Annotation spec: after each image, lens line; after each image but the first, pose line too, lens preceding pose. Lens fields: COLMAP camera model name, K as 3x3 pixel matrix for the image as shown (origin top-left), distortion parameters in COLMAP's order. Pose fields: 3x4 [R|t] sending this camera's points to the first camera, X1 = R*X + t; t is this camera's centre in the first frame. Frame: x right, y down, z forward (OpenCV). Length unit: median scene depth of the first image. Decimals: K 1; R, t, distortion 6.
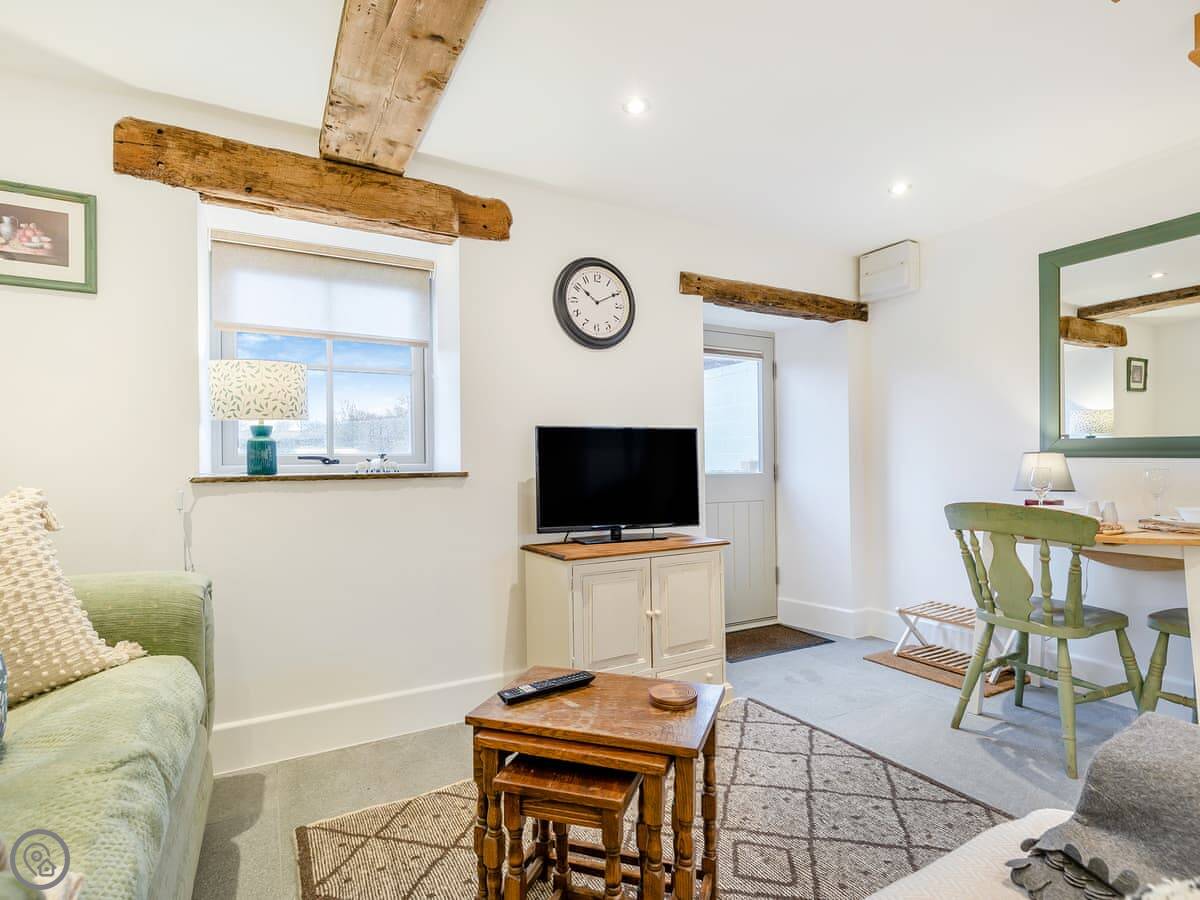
lens RADIAL K [[615.7, 0, 612.0], [0, 615.7, 459.5], [0, 0, 1]] dist [0.000656, -0.001697]
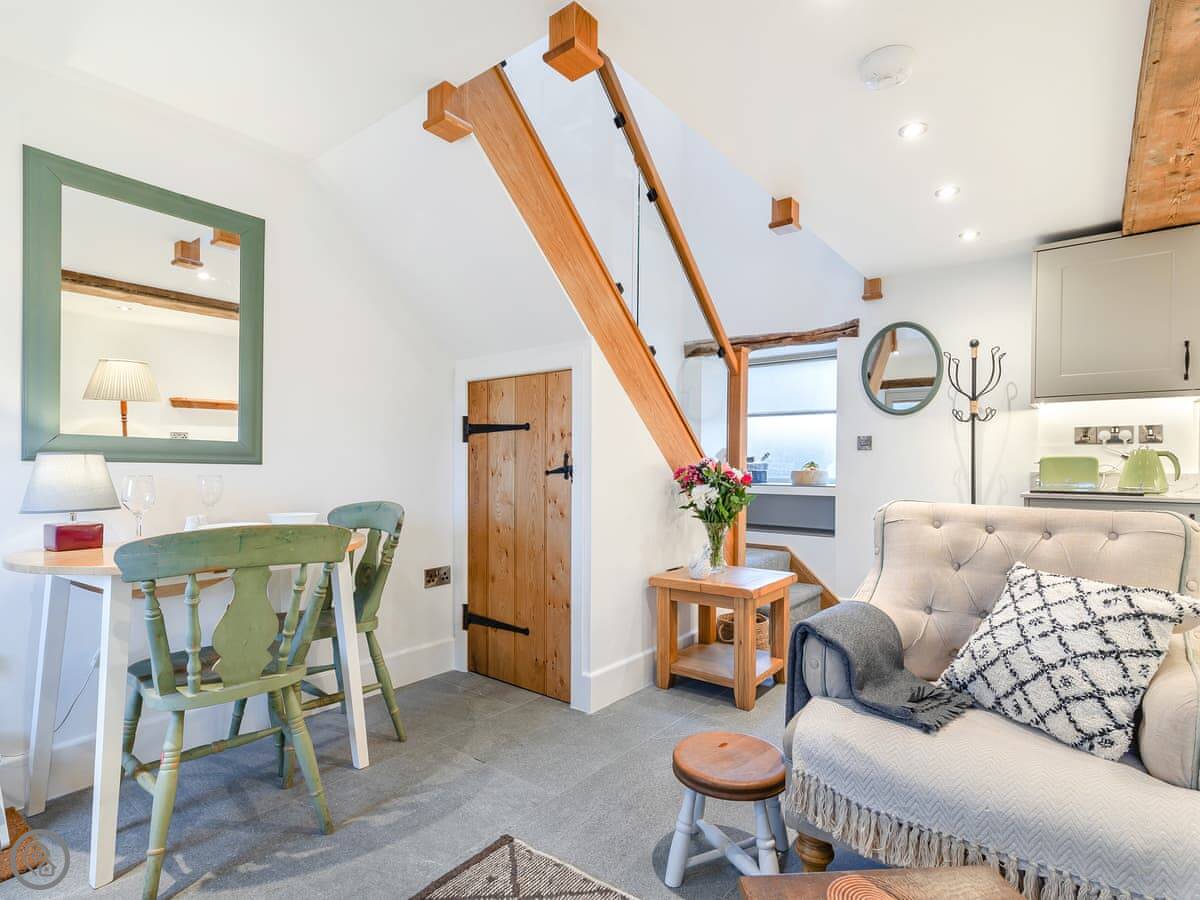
lens RADIAL K [[619.0, 0, 633.1], [0, 619.0, 469.2], [0, 0, 1]] dist [0.000521, -0.000074]
pose [[-0.379417, 0.000834, 0.925225, -0.196095], [-0.010699, 0.999929, -0.005289, 0.005274], [-0.925164, -0.011906, -0.379382, 0.850648]]
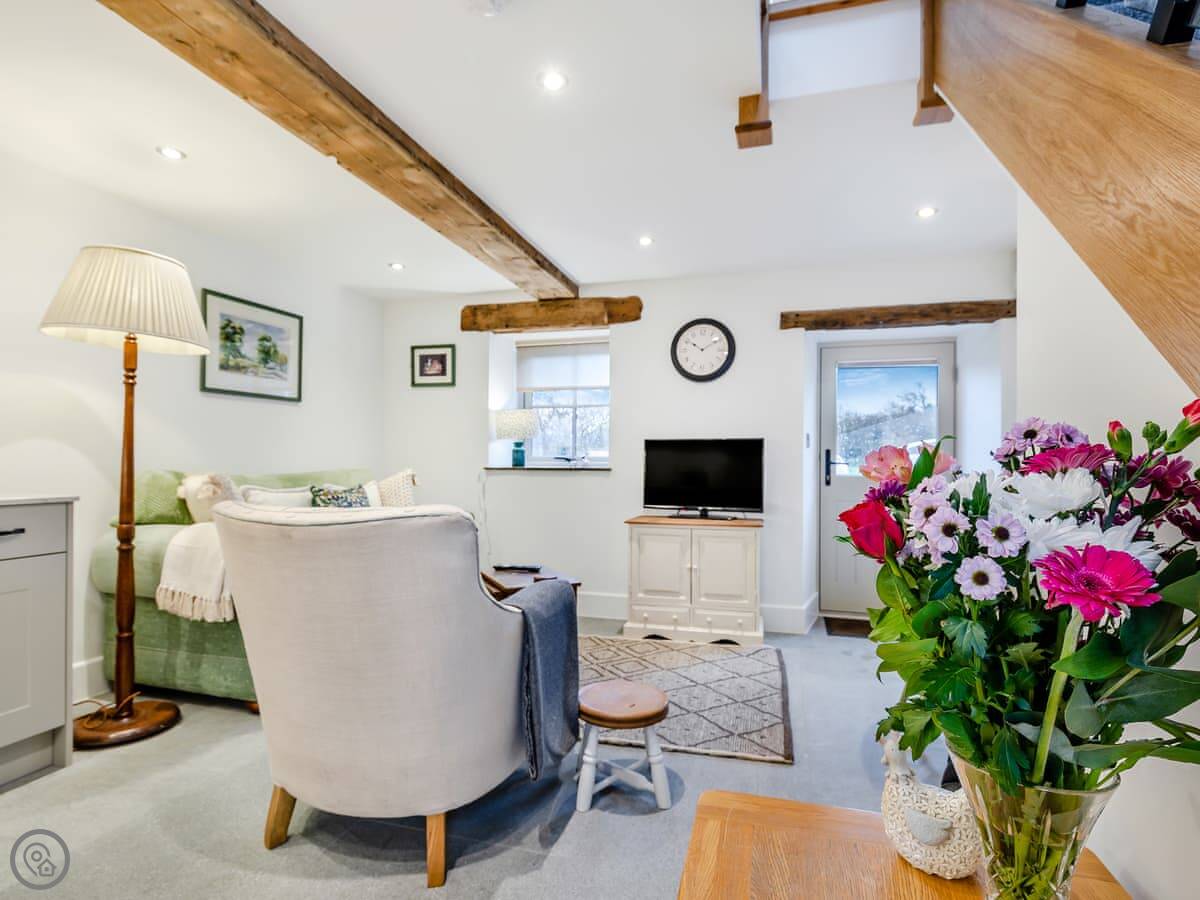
lens RADIAL K [[627.6, 0, 618.3], [0, 627.6, 454.9], [0, 0, 1]] dist [-0.018703, 0.000399]
pose [[0.706489, 0.005875, -0.707699, 1.064136], [-0.007982, 0.999968, 0.000333, -0.016173], [0.707679, 0.005413, 0.706514, -0.185811]]
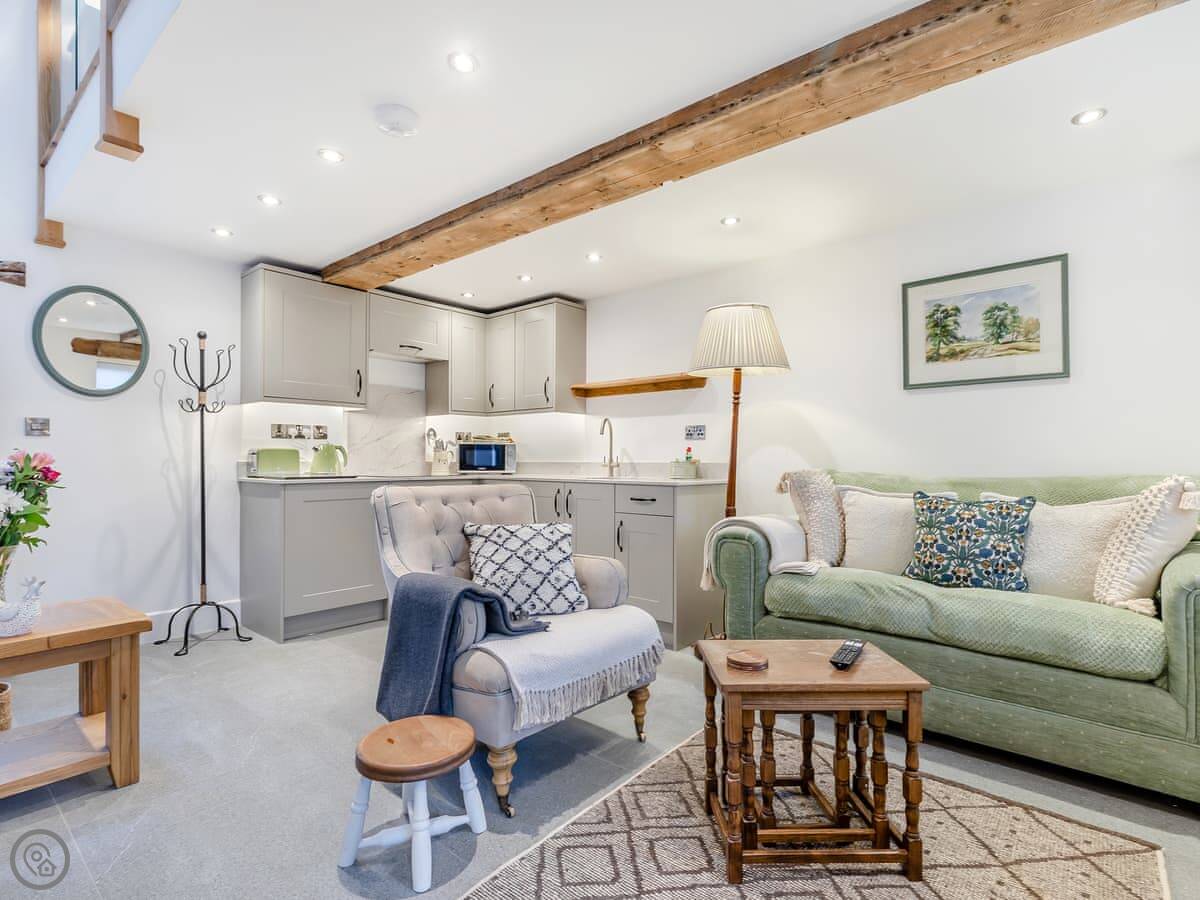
lens RADIAL K [[598.3, 0, 586.5], [0, 598.3, 458.5], [0, 0, 1]] dist [-0.000006, 0.000045]
pose [[-0.951399, 0.004791, -0.307925, 0.457589], [0.007431, 0.999945, -0.007402, 0.004312], [0.307873, -0.009331, -0.951382, 1.219367]]
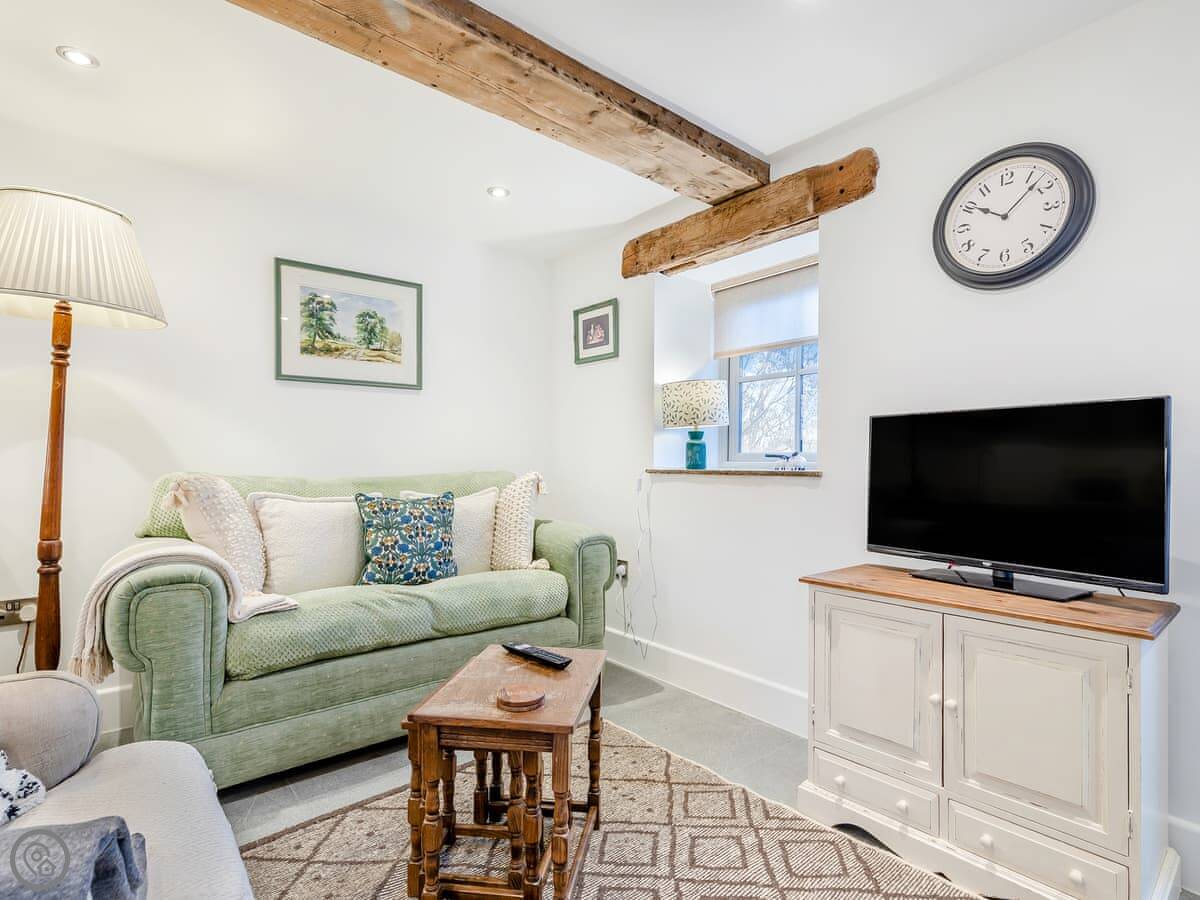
lens RADIAL K [[615.7, 0, 612.0], [0, 615.7, 459.5], [0, 0, 1]] dist [0.000656, -0.001697]
pose [[0.176158, 0.008400, -0.984326, 0.674788], [0.001676, 0.999960, 0.008833, -0.006845], [0.984360, -0.003206, 0.176137, 0.591492]]
